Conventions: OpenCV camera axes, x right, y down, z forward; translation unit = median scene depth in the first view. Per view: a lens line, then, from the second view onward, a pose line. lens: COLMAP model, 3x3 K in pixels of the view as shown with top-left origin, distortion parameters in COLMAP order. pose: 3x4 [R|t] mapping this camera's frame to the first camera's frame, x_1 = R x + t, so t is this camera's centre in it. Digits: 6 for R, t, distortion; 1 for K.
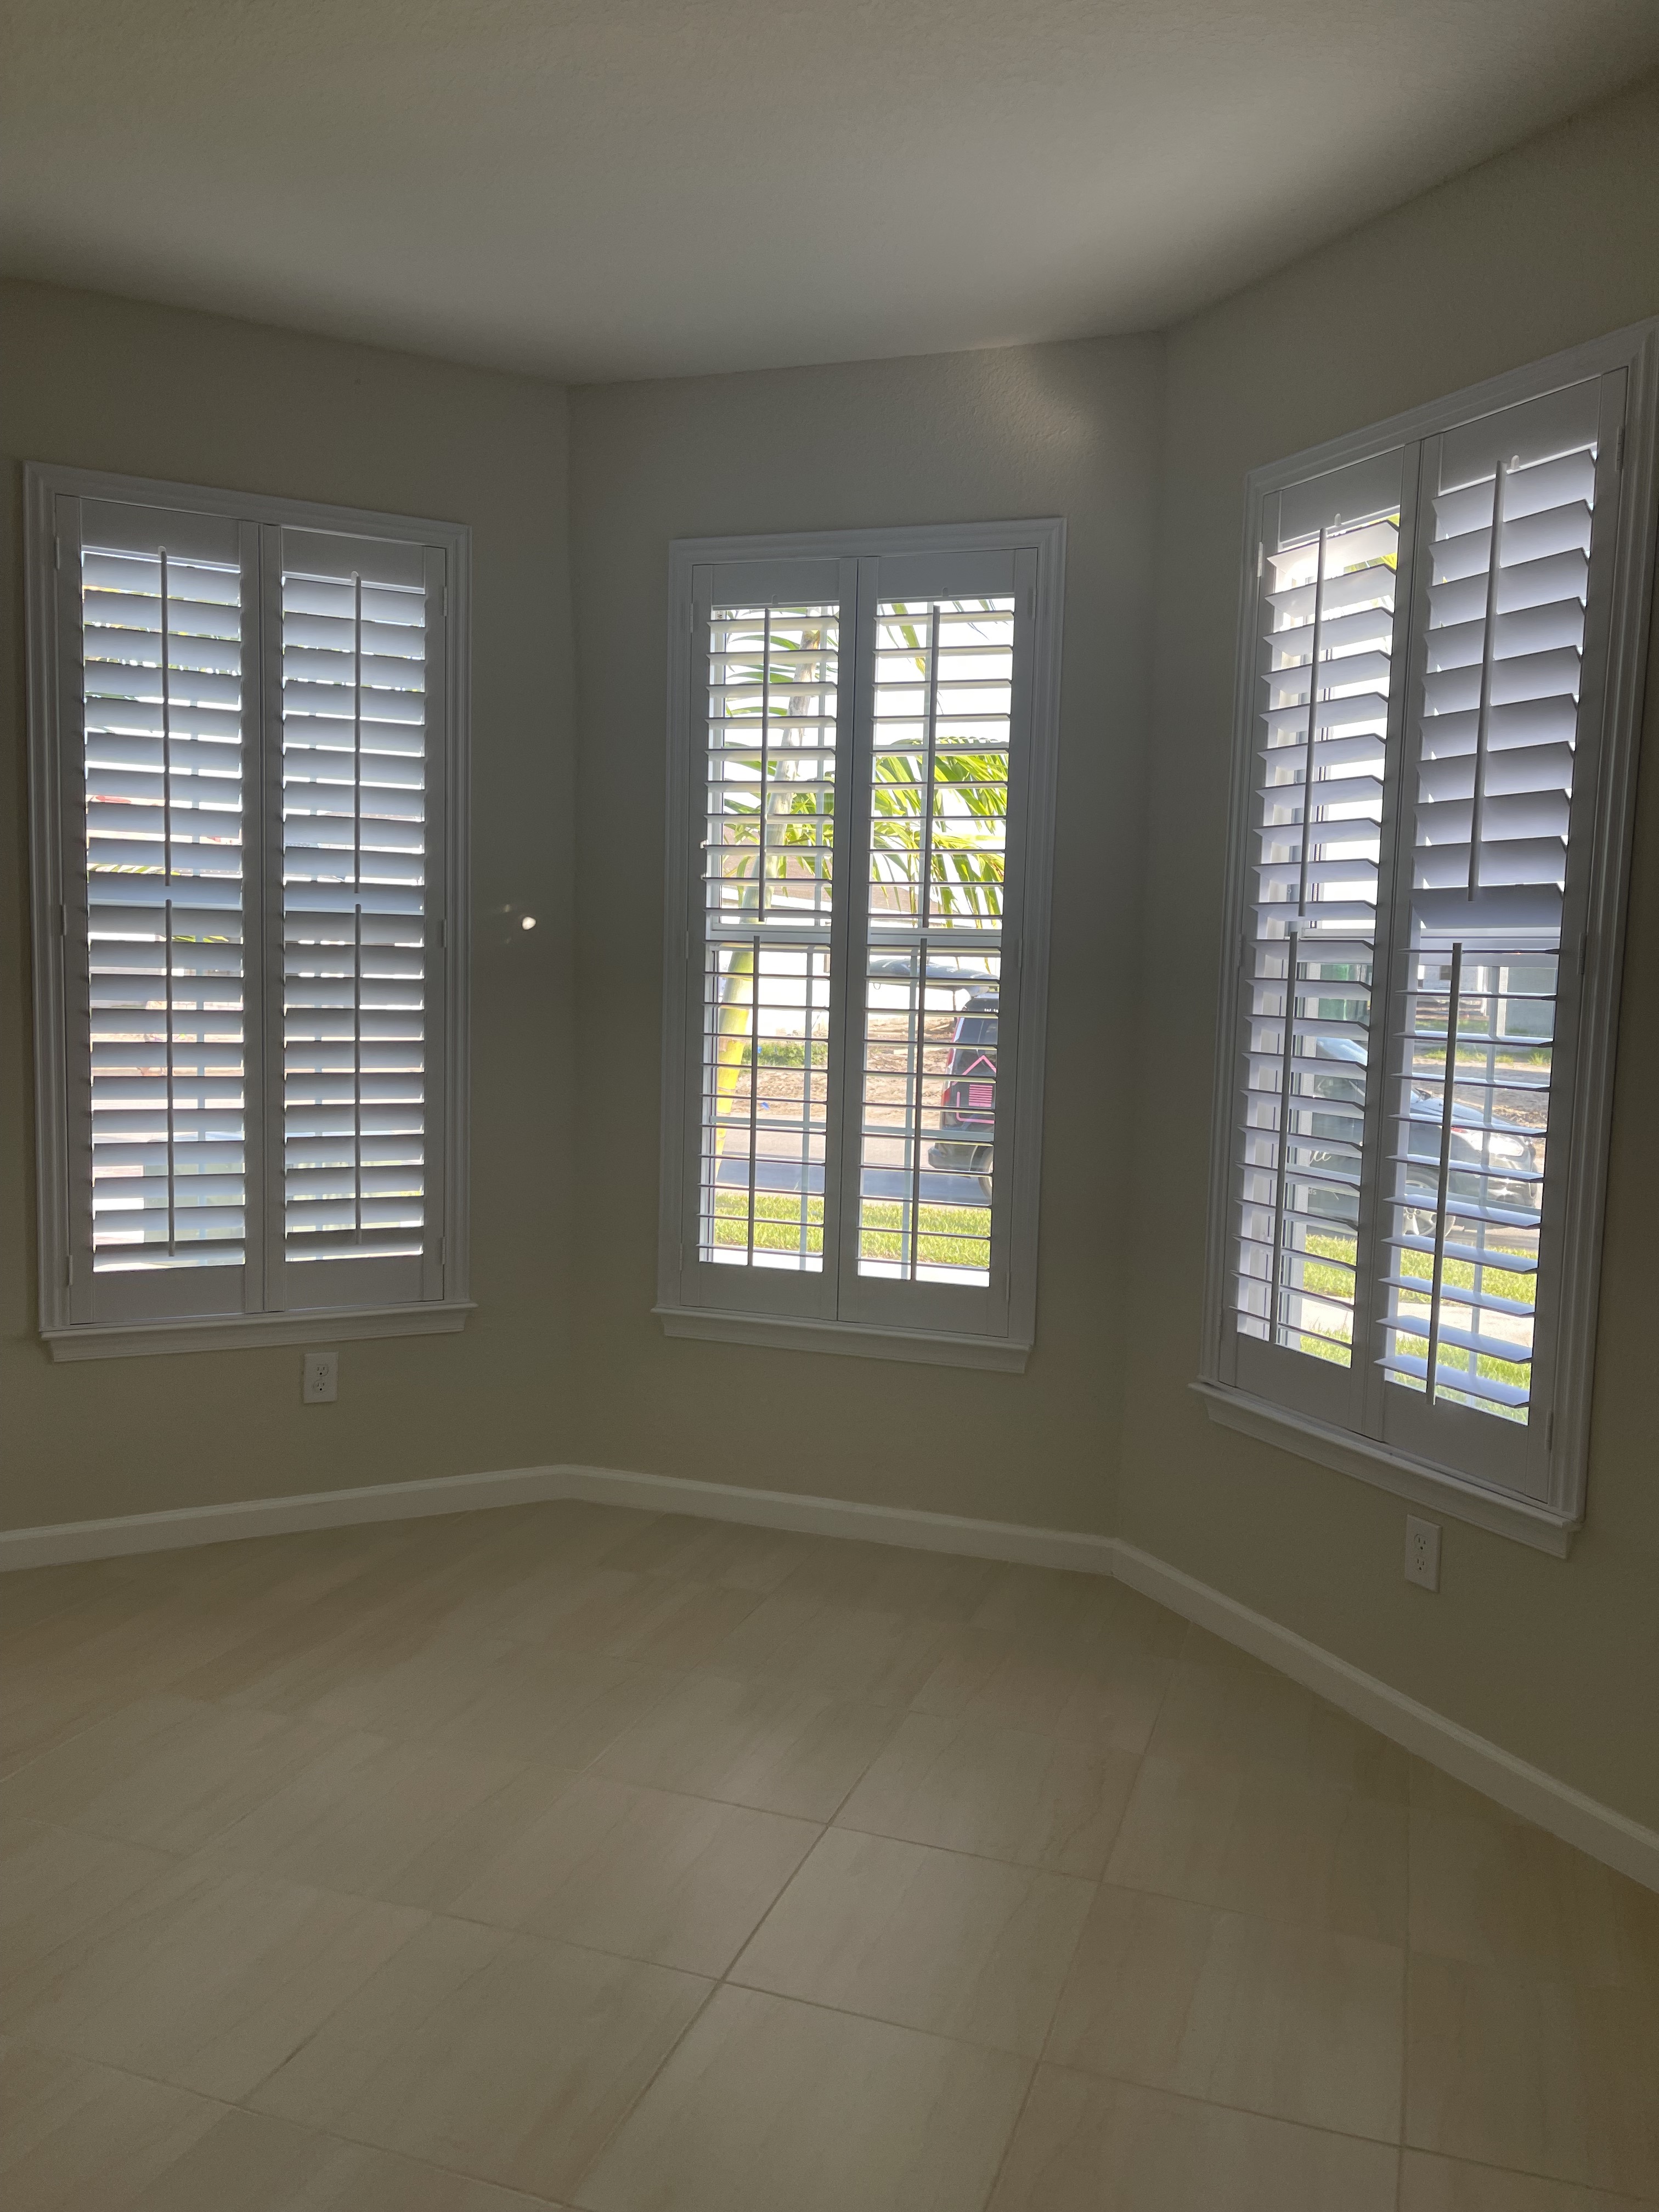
lens RADIAL K [[1657.9, 0, 832.6], [0, 1657.9, 1104.5], [0, 0, 1]] dist [0.038823, -0.002272]
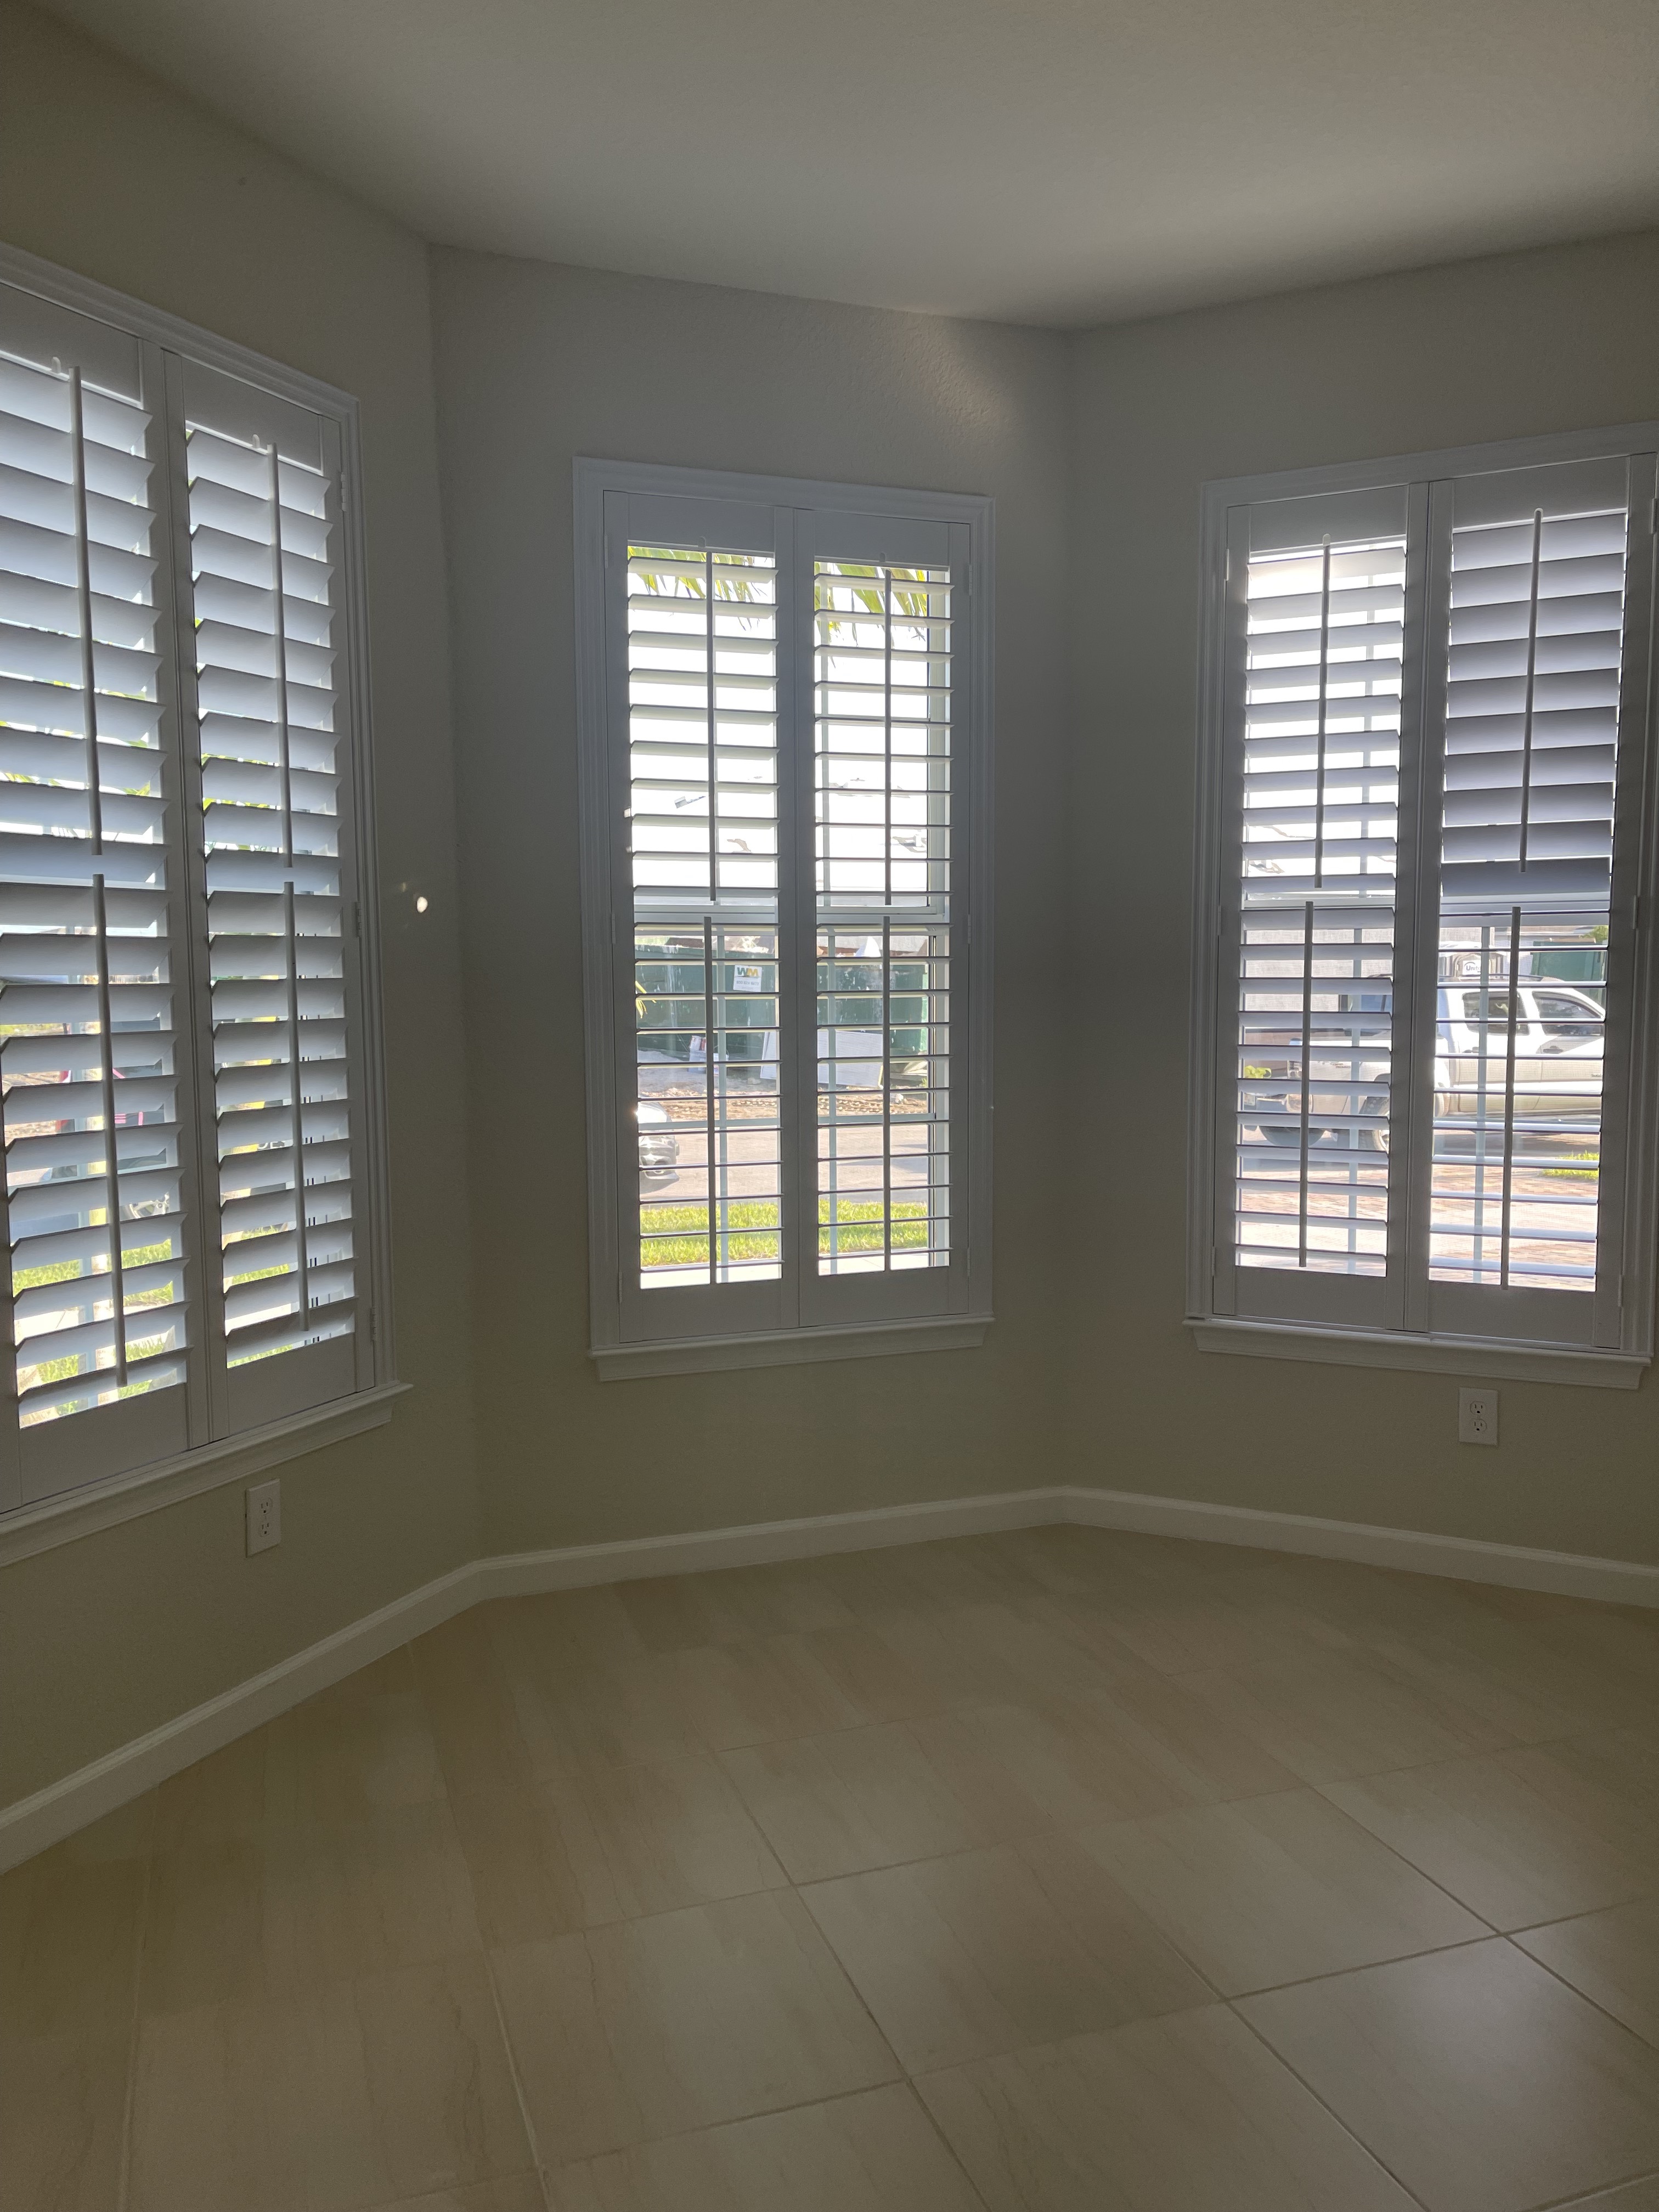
lens RADIAL K [[1657.9, 0, 826.6], [0, 1657.9, 1112.9], [0, 0, 1]] dist [0.038823, -0.002272]
pose [[0.786755, -0.086712, 0.611144, -0.585506], [0.081068, 0.996023, 0.036957, -0.025317], [-0.611918, 0.020468, 0.790656, 0.265510]]
